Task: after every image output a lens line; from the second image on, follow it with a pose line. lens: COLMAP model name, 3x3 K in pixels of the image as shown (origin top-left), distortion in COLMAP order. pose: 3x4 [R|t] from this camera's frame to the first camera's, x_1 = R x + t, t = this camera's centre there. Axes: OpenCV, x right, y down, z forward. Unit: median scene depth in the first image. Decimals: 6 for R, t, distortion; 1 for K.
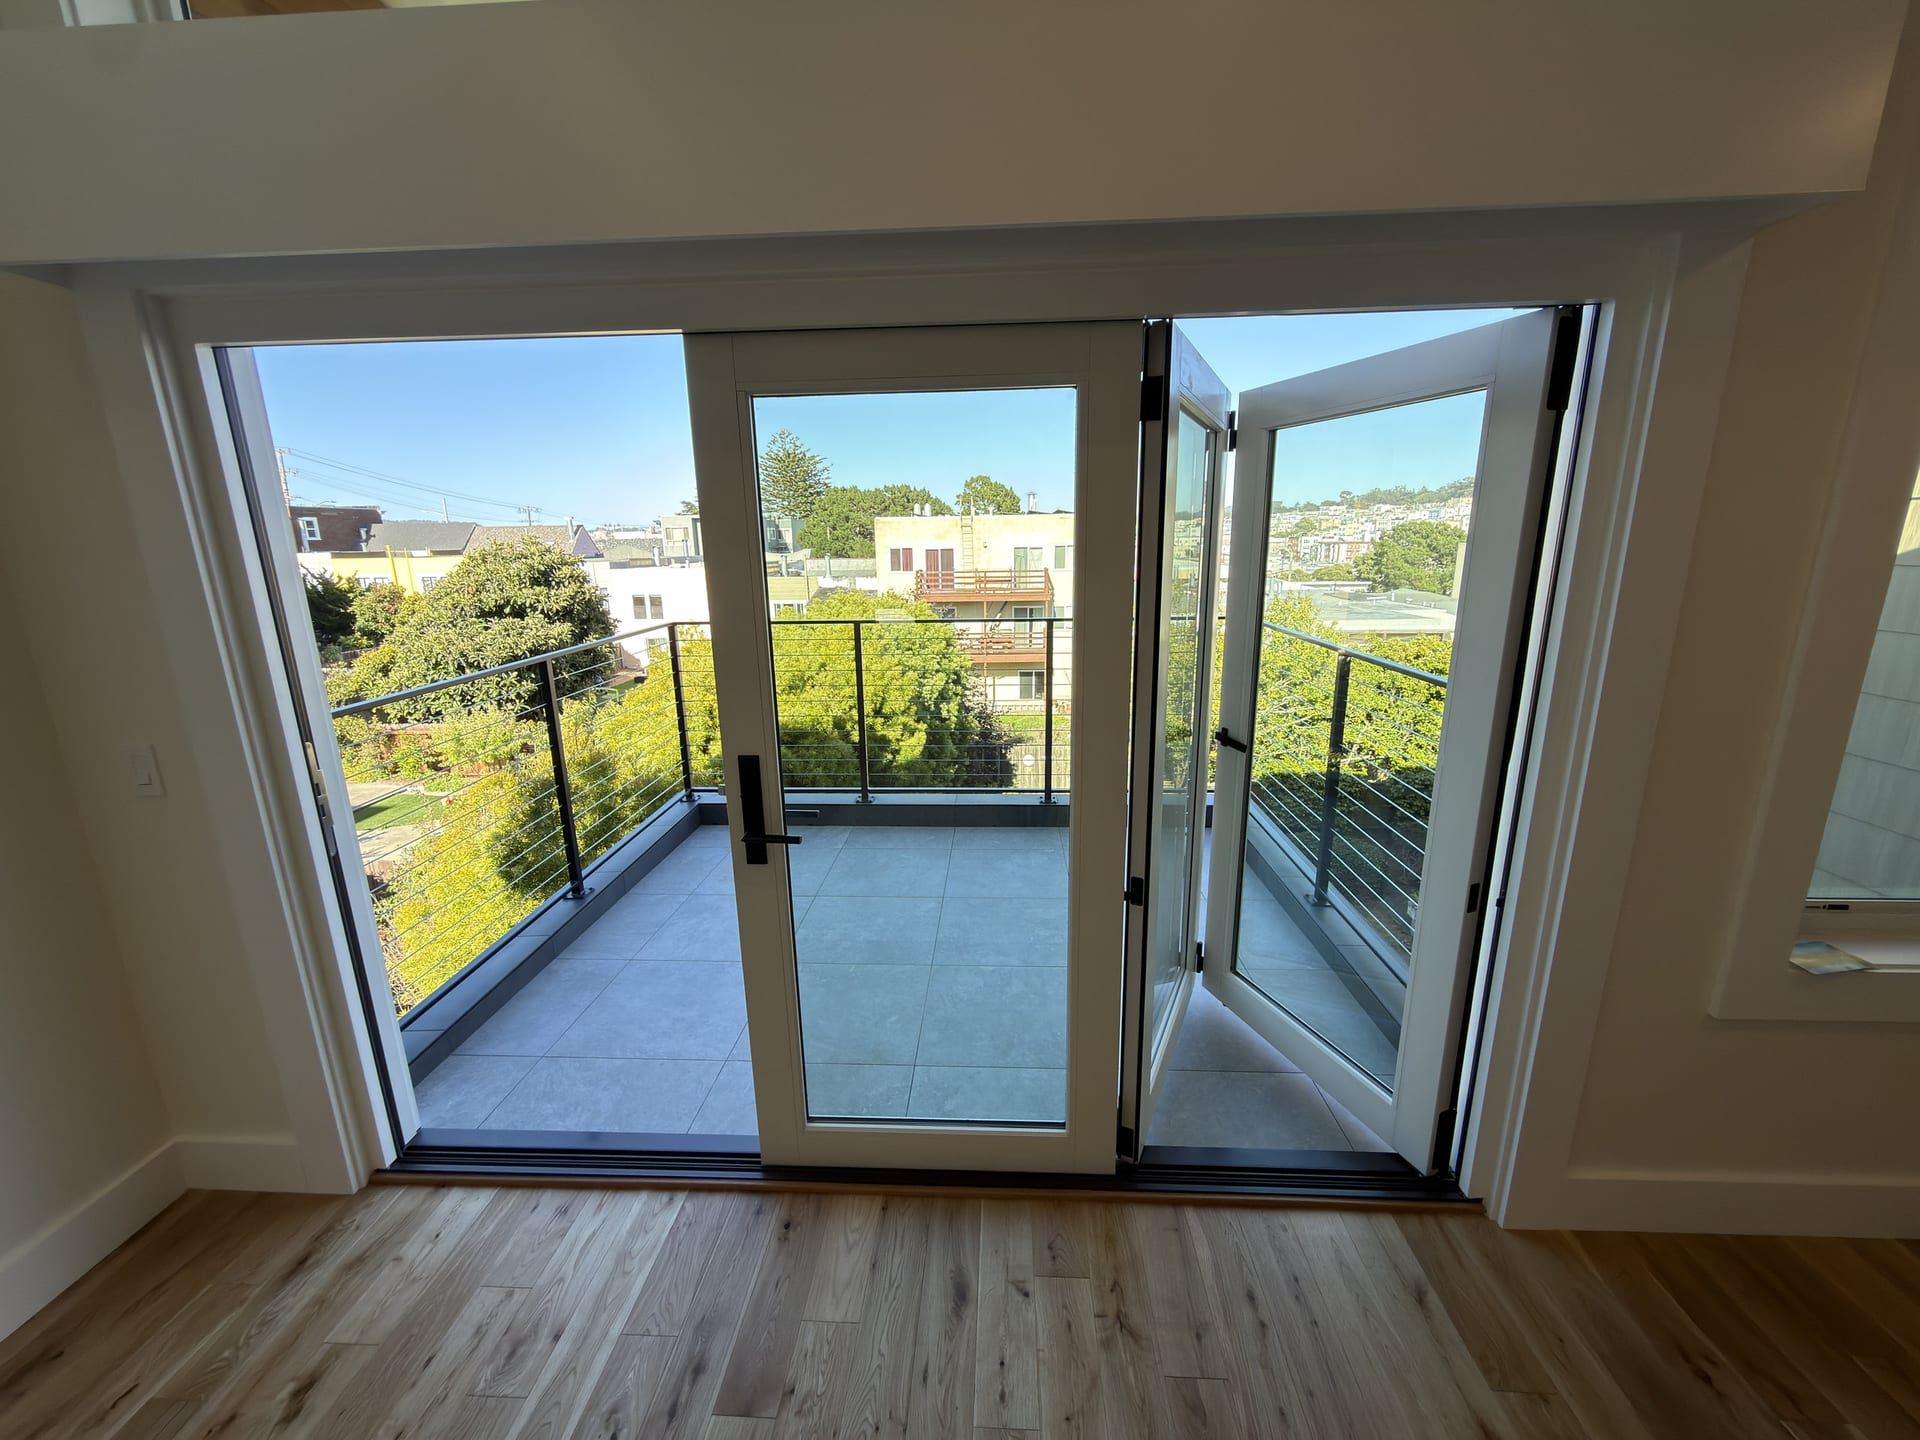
lens RADIAL K [[769.3, 0, 960.0], [0, 769.3, 720.0], [0, 0, 1]] dist [-0.000406, -0.000004]
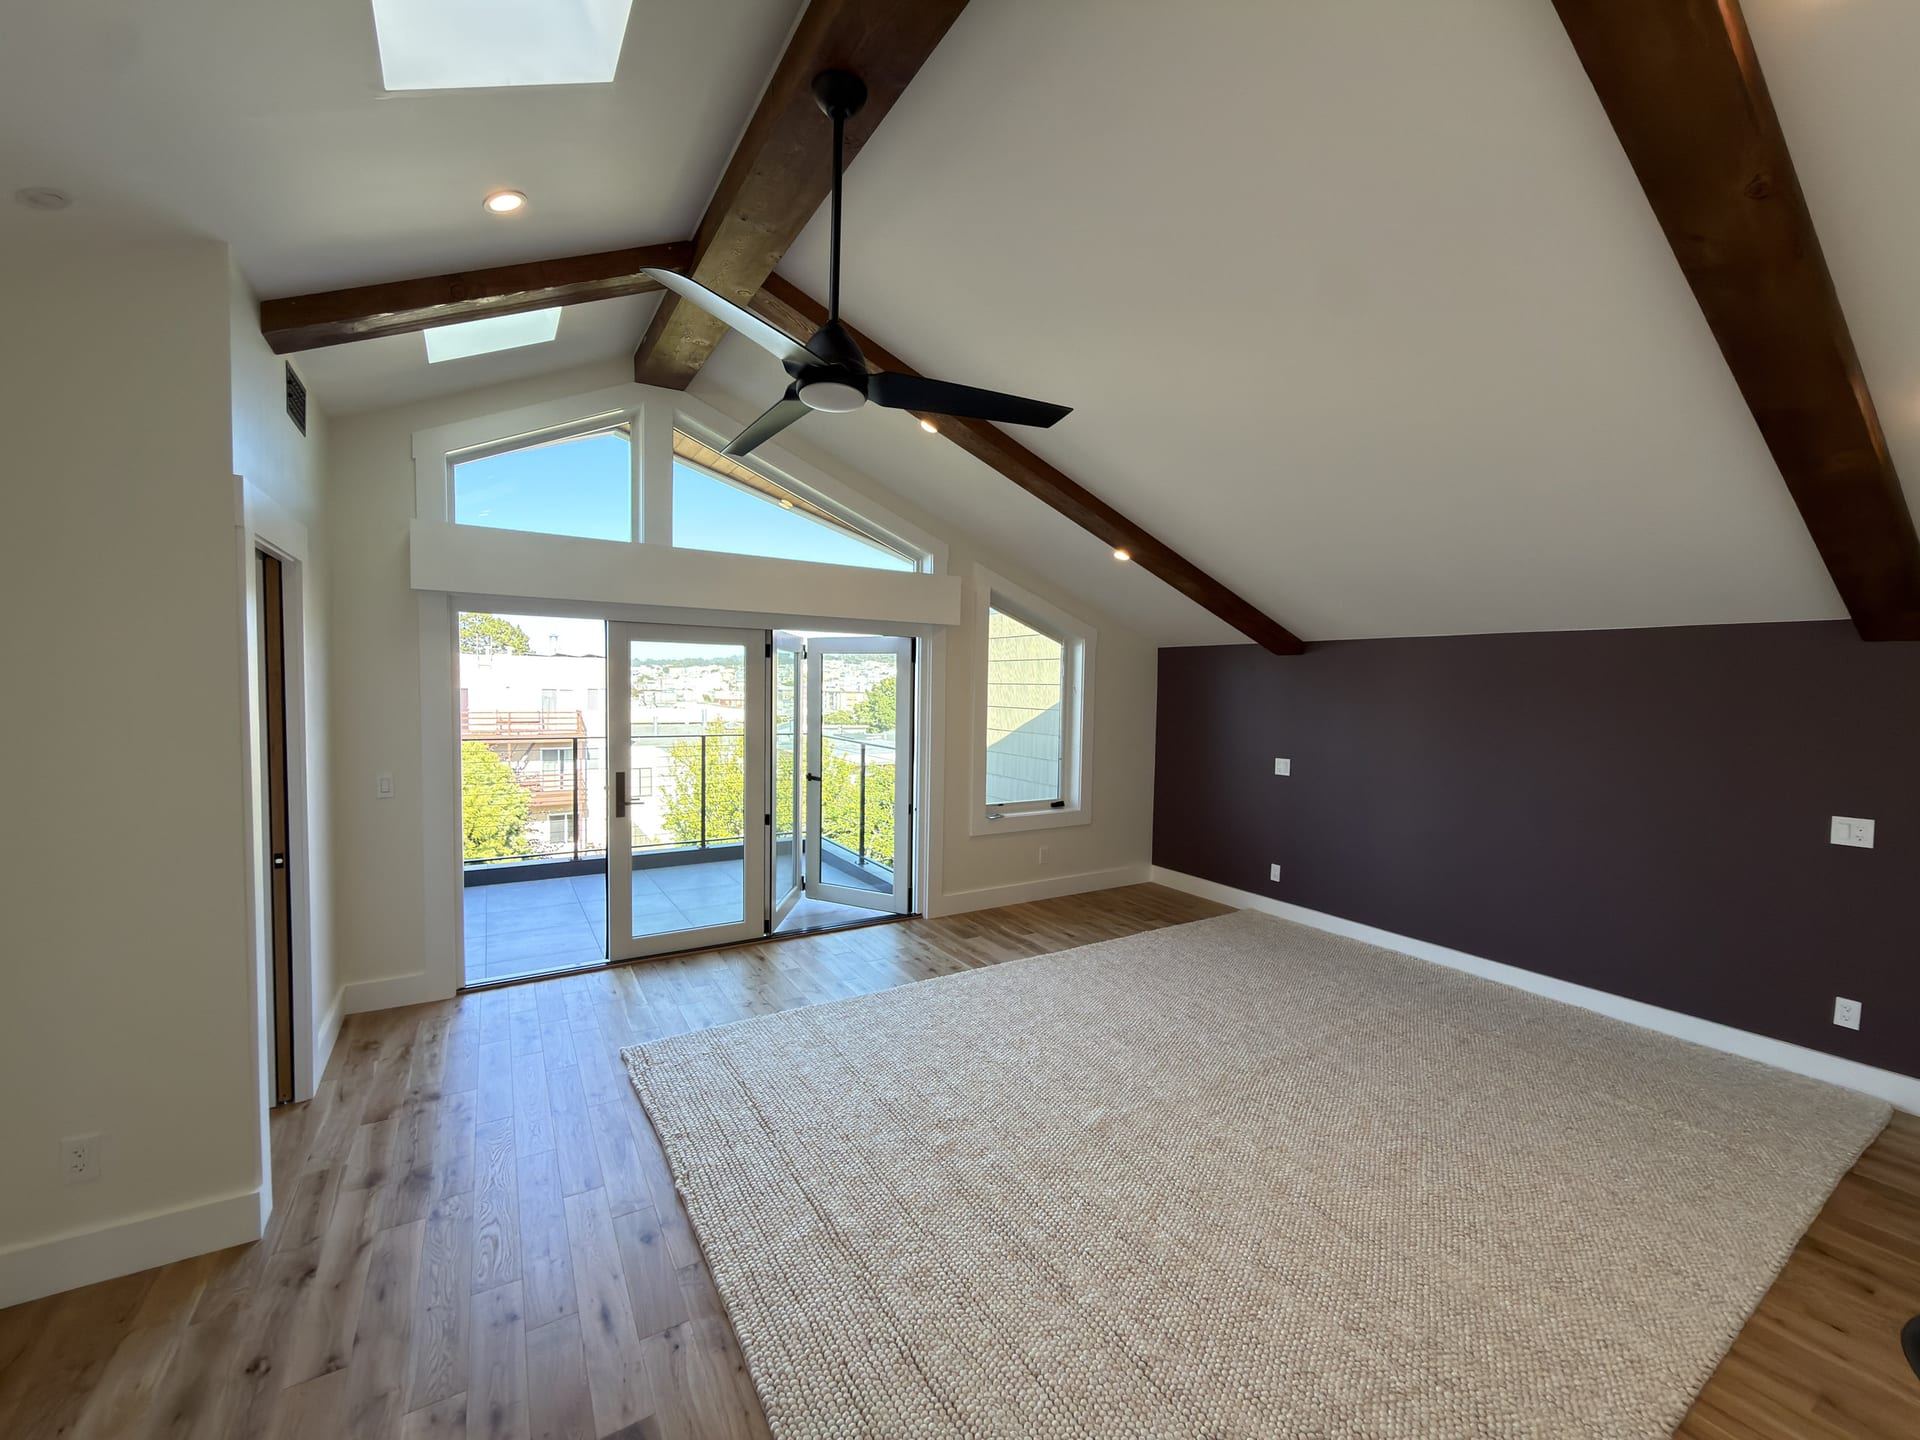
lens RADIAL K [[769.3, 0, 960.0], [0, 769.3, 720.0], [0, 0, 1]] dist [-0.000406, -0.000004]
pose [[0.823639, 0.004815, 0.567094, -0.841601], [0.099912, 0.983091, -0.153458, 0.340042], [-0.558244, 0.183054, 0.809231, -1.540106]]
